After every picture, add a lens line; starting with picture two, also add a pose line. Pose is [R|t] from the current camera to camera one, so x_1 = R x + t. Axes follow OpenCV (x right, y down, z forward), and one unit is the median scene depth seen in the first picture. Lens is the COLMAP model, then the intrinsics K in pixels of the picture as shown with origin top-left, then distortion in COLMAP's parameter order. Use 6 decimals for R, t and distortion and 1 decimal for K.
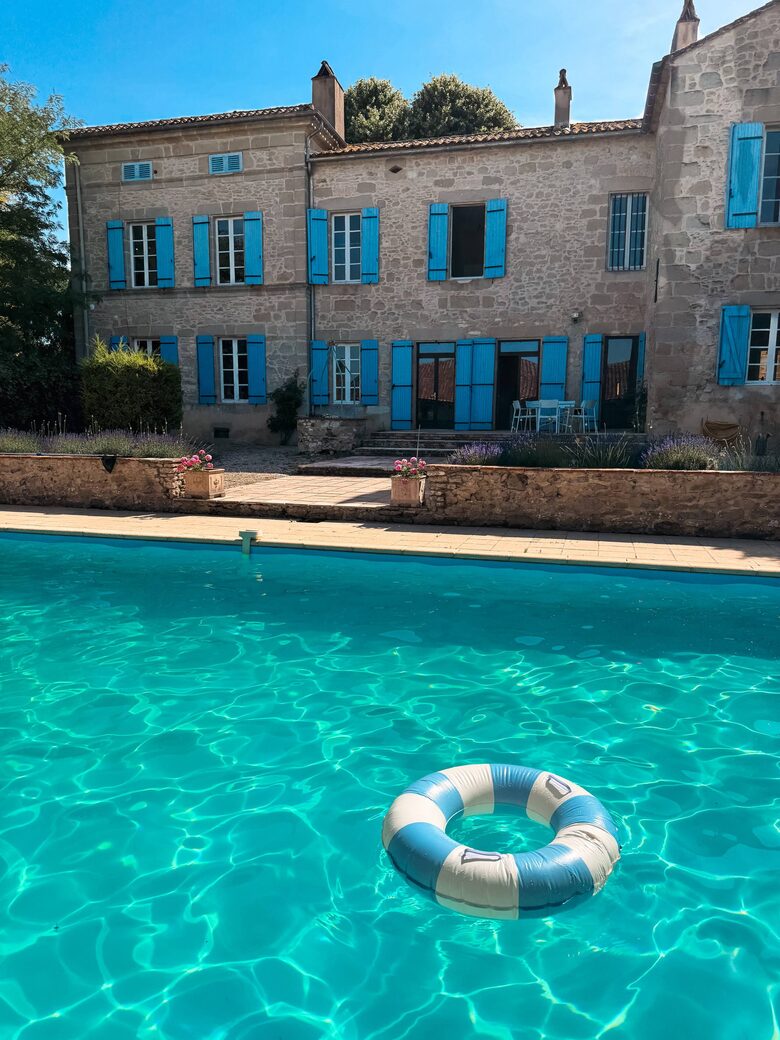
lens RADIAL K [[705.5, 0, 396.4], [0, 705.5, 521.2], [0, 0, 1]] dist [0.030040, -0.024251]
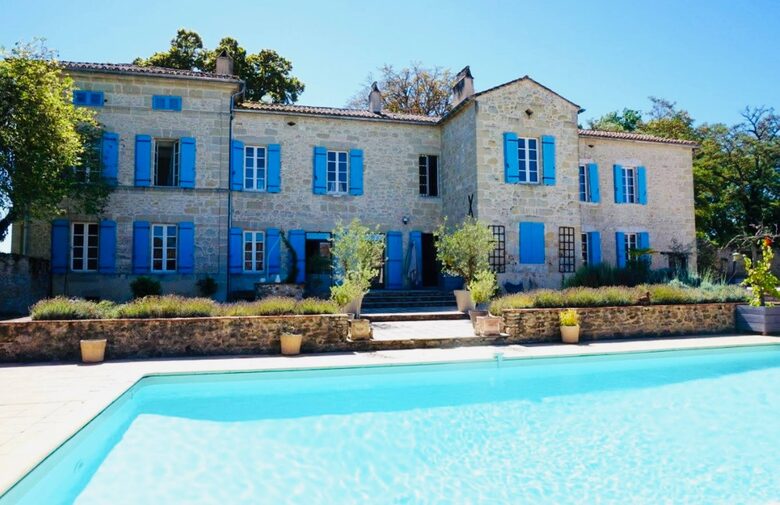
lens RADIAL K [[503.0, 0, 376.3], [0, 503.0, 255.8], [0, 0, 1]] dist [-0.032833, 0.004680]
pose [[0.880624, 0.010066, 0.473709, -0.343930], [0.081097, 0.981819, -0.171622, -0.010089], [-0.466824, 0.189550, 0.863797, 0.024984]]
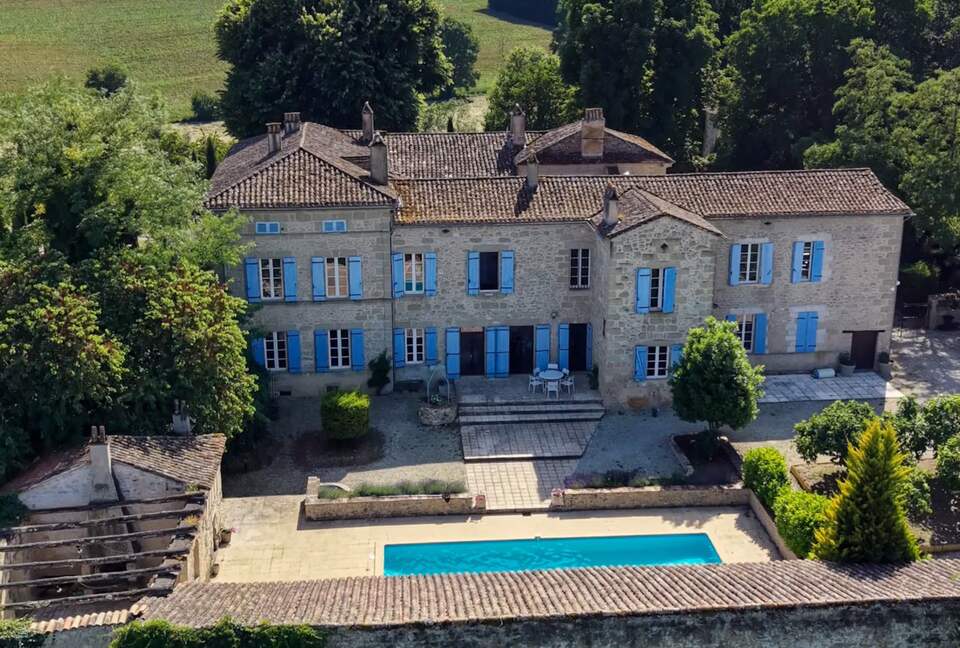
lens RADIAL K [[1030.7, 0, 480.2], [0, 1030.7, 323.3], [0, 0, 1]] dist [0.194313, 0.000000]
pose [[0.939764, -0.107529, 0.324470, -0.705332], [0.058295, 0.985743, 0.157834, -0.641553], [-0.336816, -0.129412, 0.932635, -1.246290]]
